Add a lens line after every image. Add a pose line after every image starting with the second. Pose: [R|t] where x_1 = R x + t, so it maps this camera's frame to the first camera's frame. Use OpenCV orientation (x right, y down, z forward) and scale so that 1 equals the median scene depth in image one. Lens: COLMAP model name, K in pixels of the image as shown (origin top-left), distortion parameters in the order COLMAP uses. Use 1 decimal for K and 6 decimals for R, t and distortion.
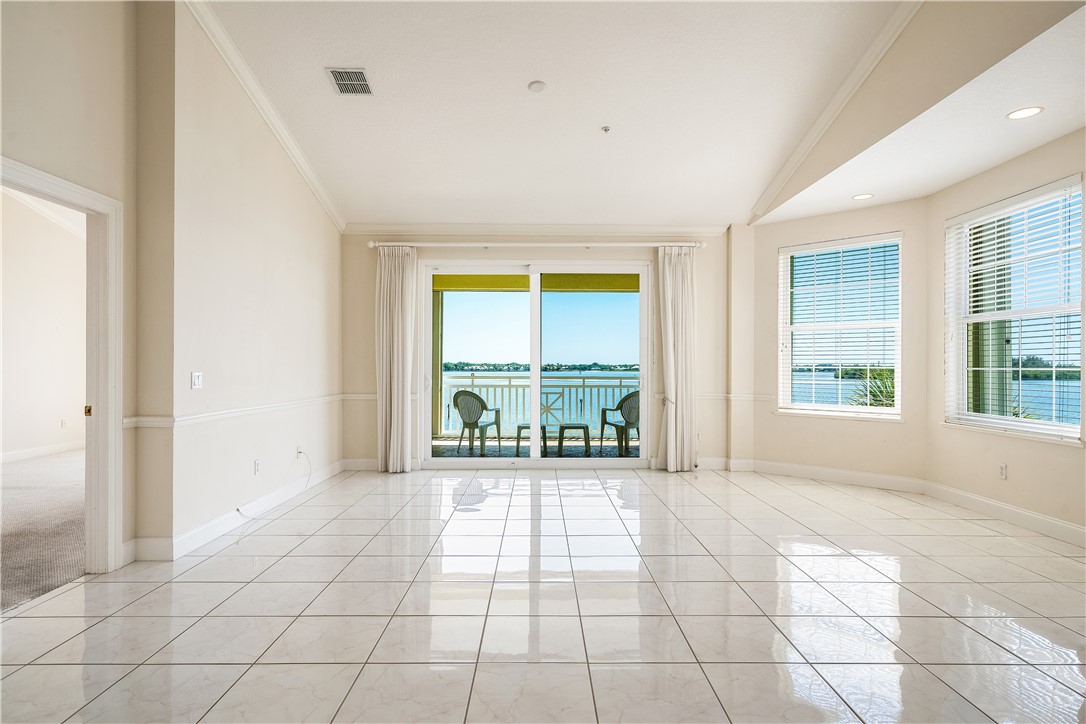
lens RADIAL K [[596.3, 0, 539.9], [0, 596.3, 361.5], [0, 0, 1]] dist [-0.002297, 0.001002]
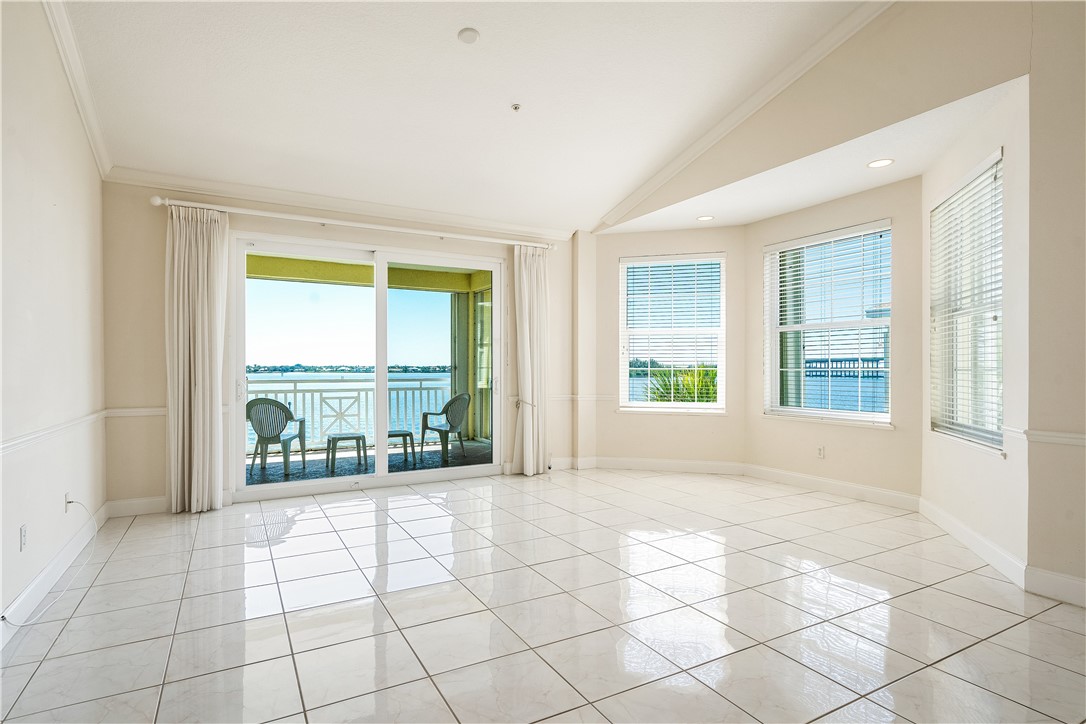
lens RADIAL K [[563.3, 0, 542.9], [0, 563.3, 365.6], [0, 0, 1]] dist [0.006117, 0.004697]
pose [[0.876612, -0.000719, 0.481197, -0.205695], [-0.001414, 0.999991, 0.004070, 0.000239], [-0.481196, -0.004248, 0.876603, 0.173685]]
